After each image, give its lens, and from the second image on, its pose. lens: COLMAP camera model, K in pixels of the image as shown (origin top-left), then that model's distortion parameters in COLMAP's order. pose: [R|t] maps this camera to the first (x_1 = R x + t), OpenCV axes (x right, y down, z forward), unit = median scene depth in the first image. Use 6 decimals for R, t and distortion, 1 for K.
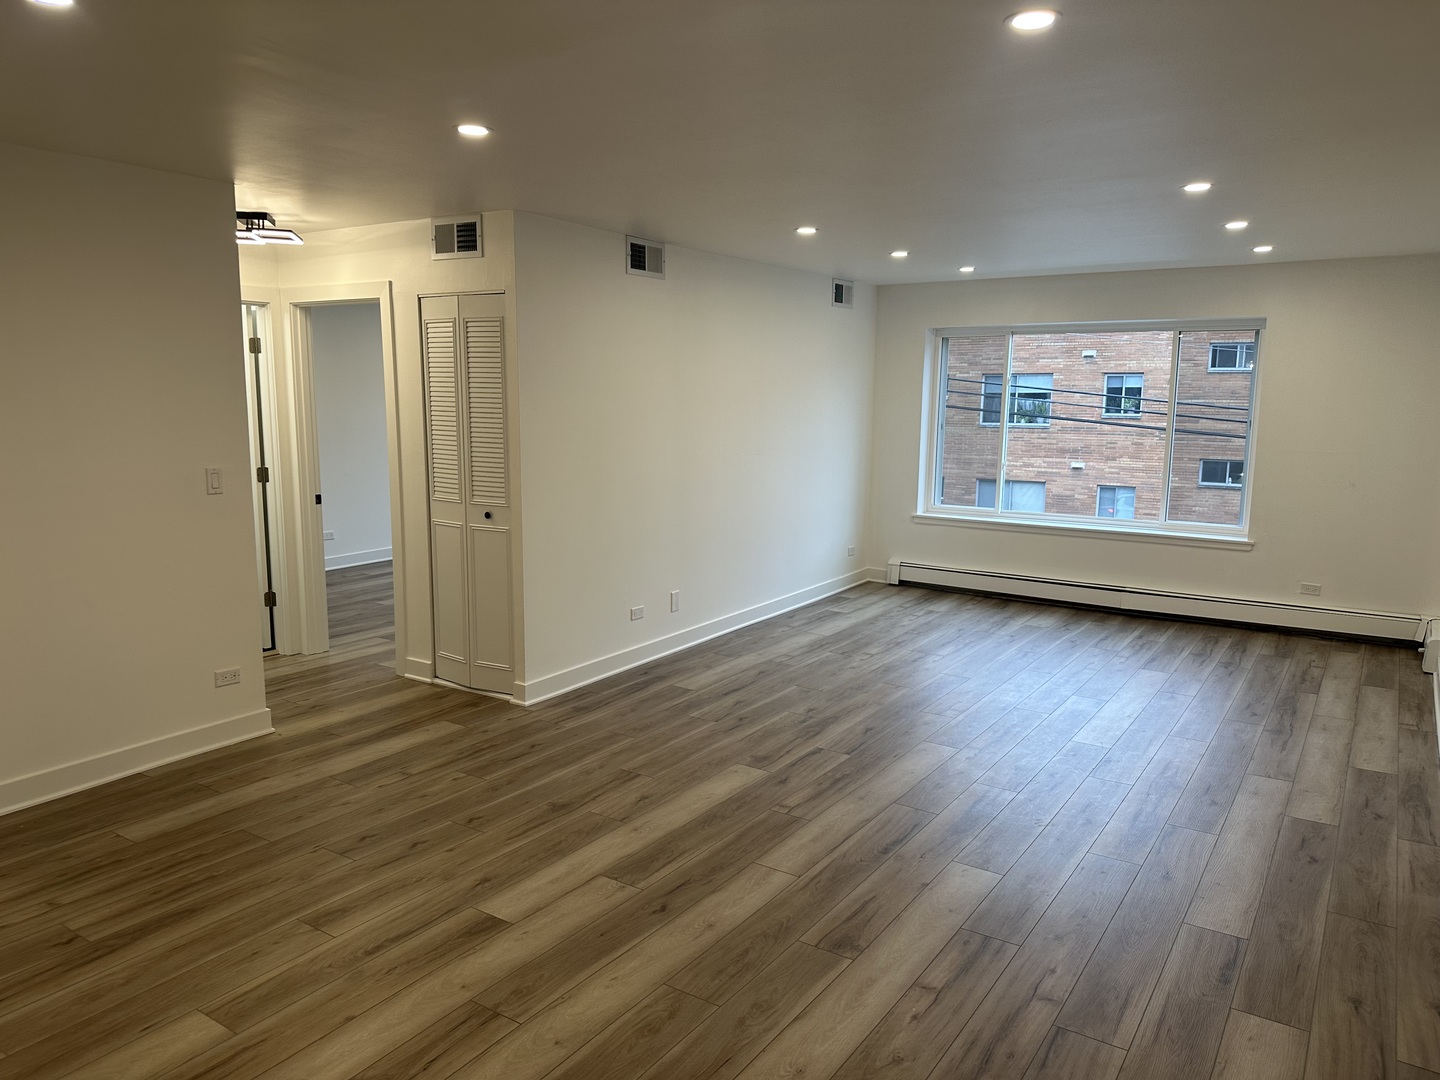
lens RADIAL K [[1021.4, 0, 726.1], [0, 1021.4, 533.7], [0, 0, 1]] dist [0.133849, -0.007775]
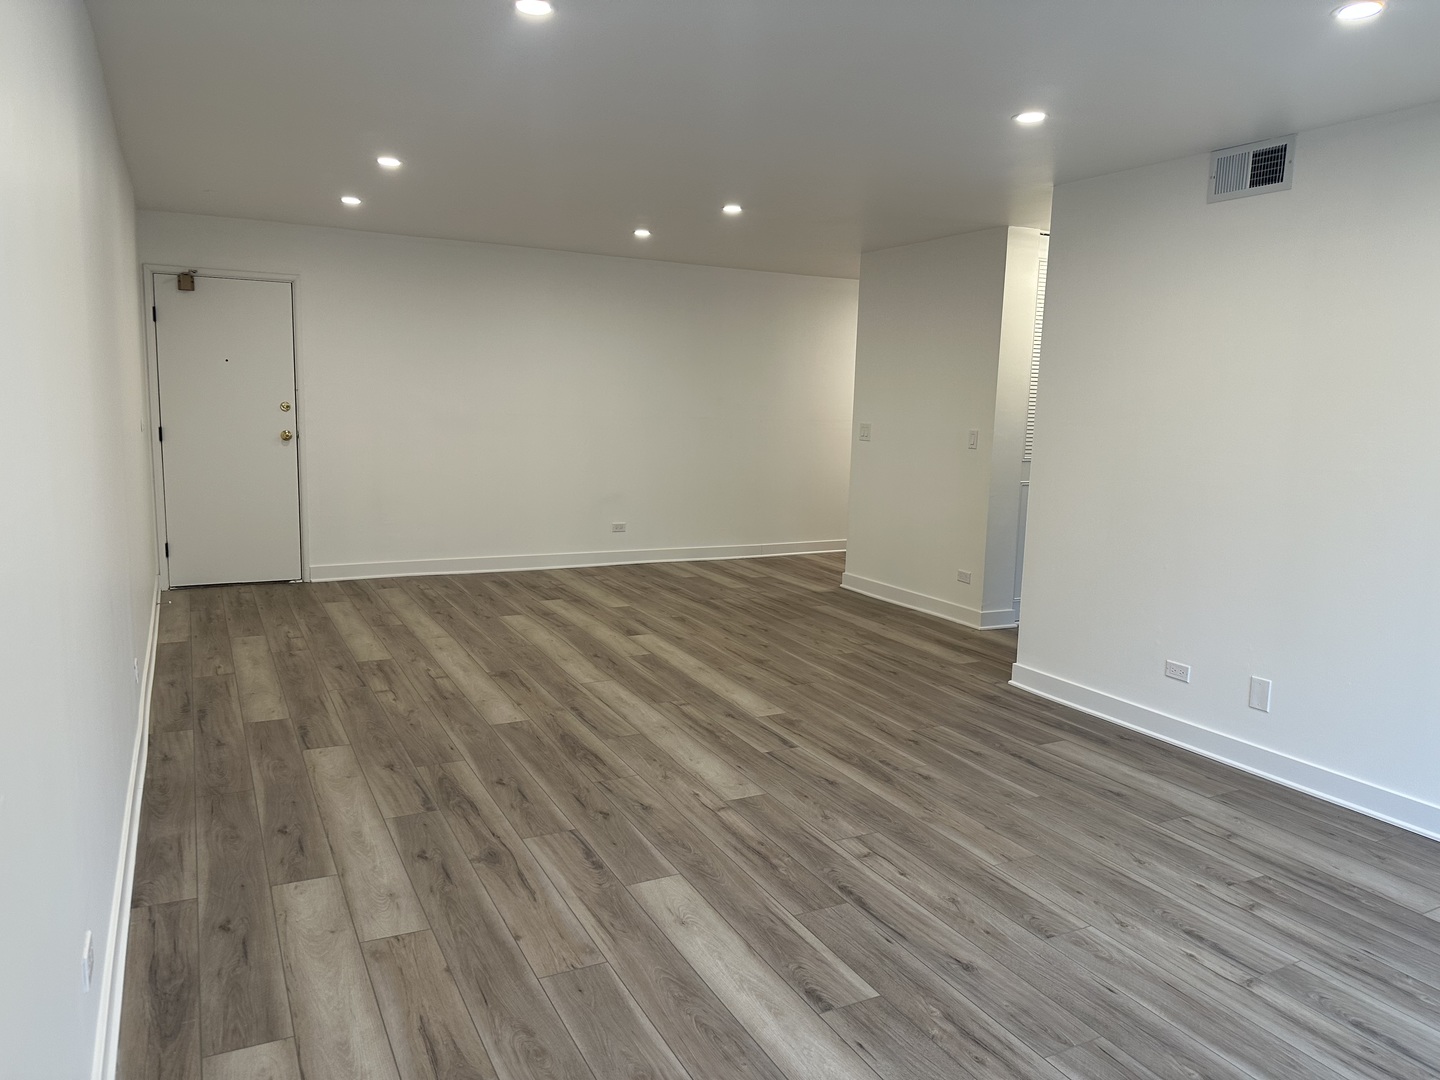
lens RADIAL K [[1021.4, 0, 718.6], [0, 1021.4, 554.2], [0, 0, 1]] dist [0.133849, -0.007775]
pose [[-0.508574, 0.094617, -0.855804, 0.926886], [-0.163133, 0.965352, 0.203673, -0.129993], [0.845423, 0.243192, -0.475517, 1.417186]]
